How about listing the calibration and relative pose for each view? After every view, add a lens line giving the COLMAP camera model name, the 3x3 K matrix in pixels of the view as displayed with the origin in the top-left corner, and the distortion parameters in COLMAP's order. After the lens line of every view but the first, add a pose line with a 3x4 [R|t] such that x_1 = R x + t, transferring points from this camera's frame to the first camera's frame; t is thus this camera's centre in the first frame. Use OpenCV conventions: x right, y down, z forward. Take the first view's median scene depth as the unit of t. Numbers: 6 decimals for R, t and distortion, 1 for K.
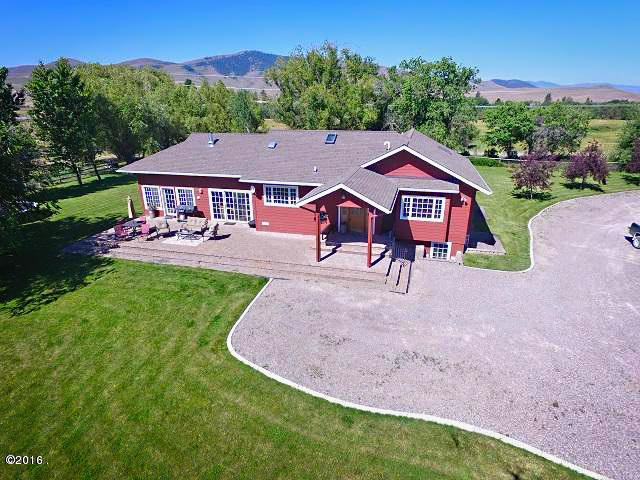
lens RADIAL K [[370.4, 0, 317.8], [0, 370.4, 240.2], [0, 0, 1]] dist [-0.012588, 0.016294]
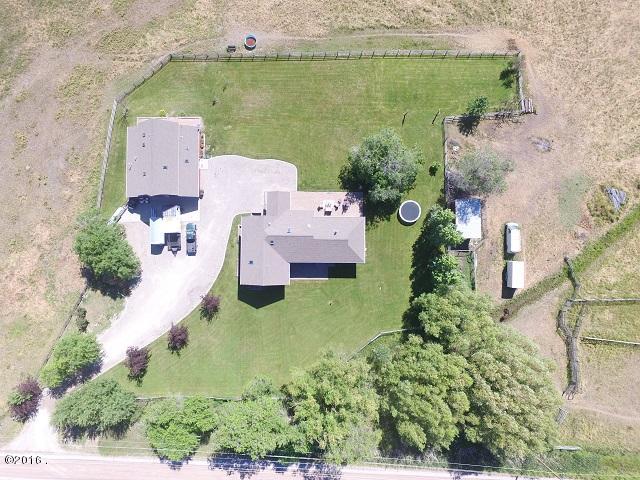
lens RADIAL K [[370.4, 0, 317.1], [0, 370.4, 242.9], [0, 0, 1]] dist [-0.012588, 0.016294]
pose [[-0.966264, 0.257366, -0.009818, -0.133048], [-0.088147, -0.294643, 0.951533, -3.399812], [0.241999, 0.920298, 0.307389, 0.274055]]
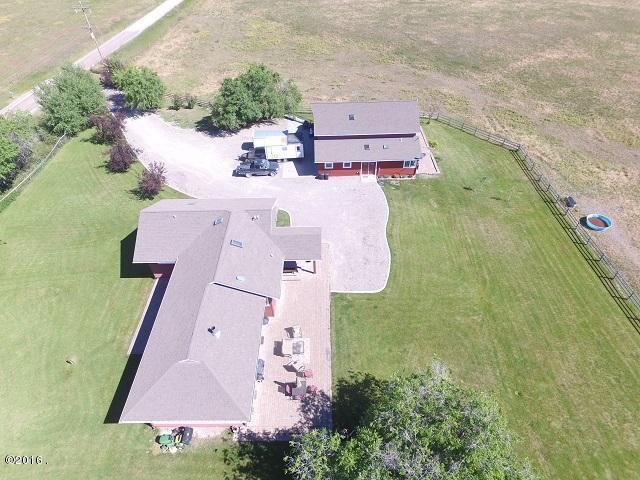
lens RADIAL K [[370.4, 0, 318.6], [0, 370.4, 240.4], [0, 0, 1]] dist [-0.012588, 0.016294]
pose [[-0.262583, -0.682425, 0.682163, -1.087972], [0.360210, 0.586534, 0.725414, -1.297676], [-0.895153, 0.436204, 0.091802, 0.642141]]
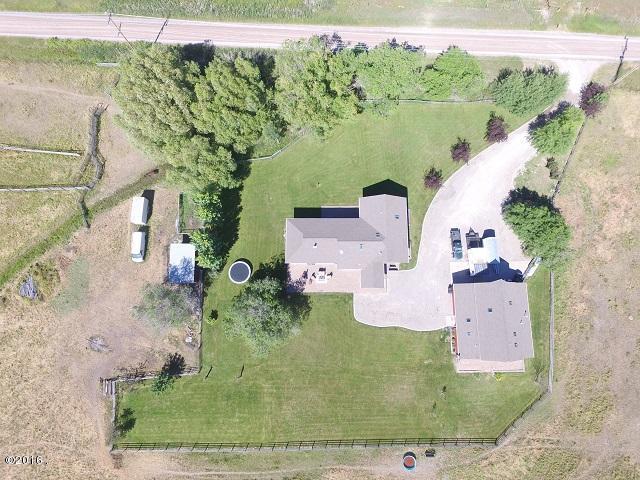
lens RADIAL K [[370.4, 0, 319.5], [0, 370.4, 241.0], [0, 0, 1]] dist [-0.012588, 0.016294]
pose [[0.964054, -0.261027, 0.049649, -0.459791], [0.087837, 0.489434, 0.867605, -3.160881], [-0.250768, -0.832057, 0.494768, -0.370329]]
